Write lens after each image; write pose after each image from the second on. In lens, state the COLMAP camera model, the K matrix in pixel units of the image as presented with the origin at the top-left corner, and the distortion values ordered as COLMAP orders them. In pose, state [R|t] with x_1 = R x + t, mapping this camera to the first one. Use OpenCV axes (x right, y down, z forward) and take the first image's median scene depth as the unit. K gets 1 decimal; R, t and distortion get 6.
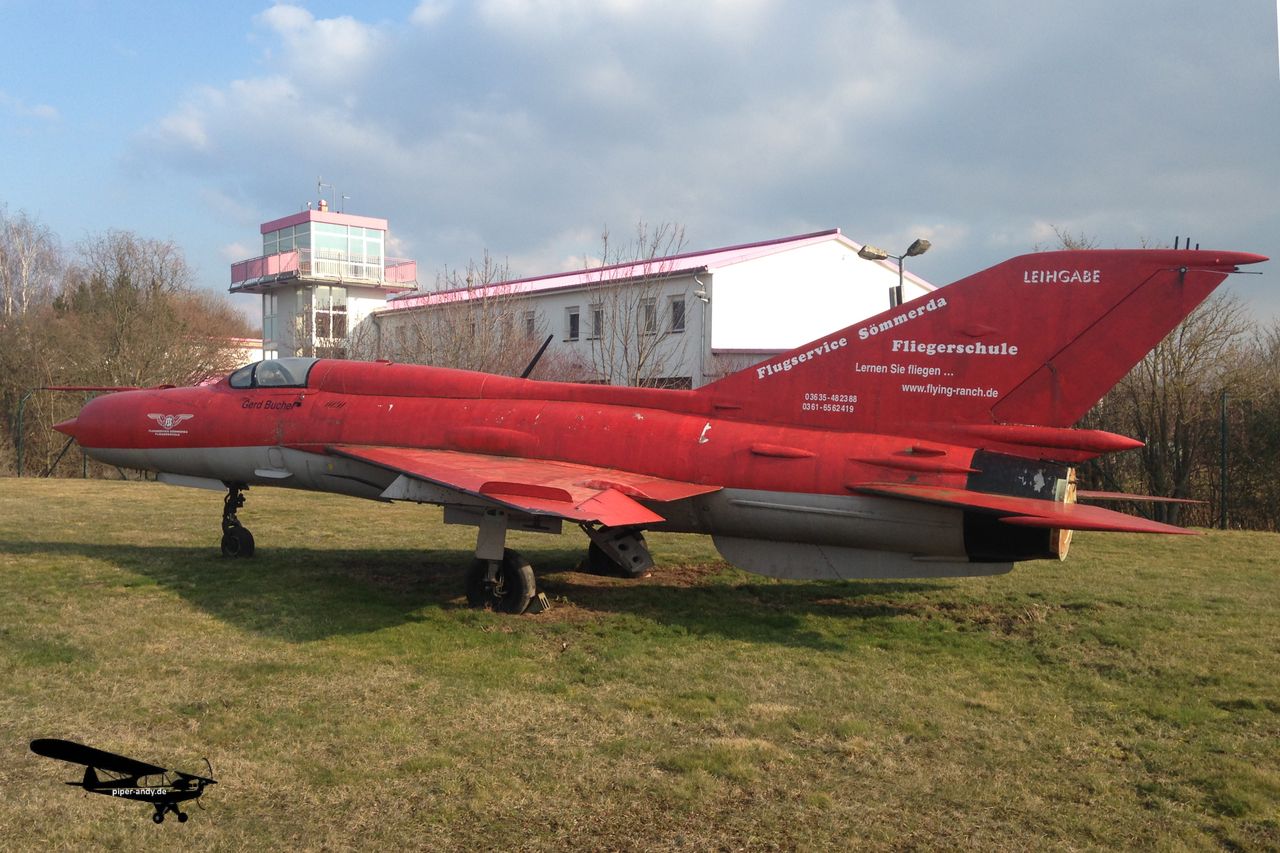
lens RADIAL K [[1183.0, 0, 679.2], [0, 1183.0, 429.6], [0, 0, 1]] dist [0.153714, -0.149058]
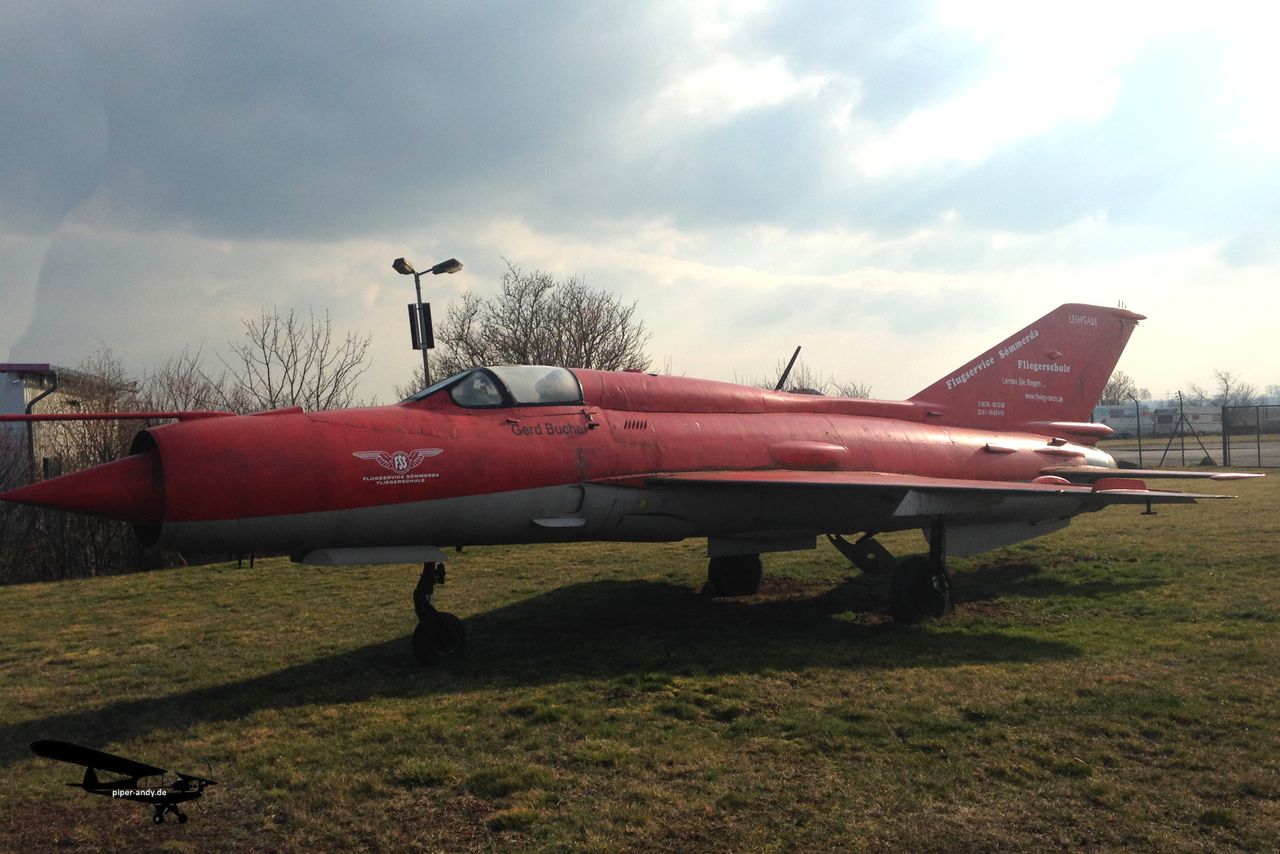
lens RADIAL K [[1183.0, 0, 679.2], [0, 1183.0, 430.1], [0, 0, 1]] dist [0.153714, -0.149058]
pose [[0.449403, -0.028619, 0.892870, -1.132751], [0.049672, 0.998741, 0.007011, -0.025035], [-0.891947, 0.041200, 0.450259, 0.722268]]
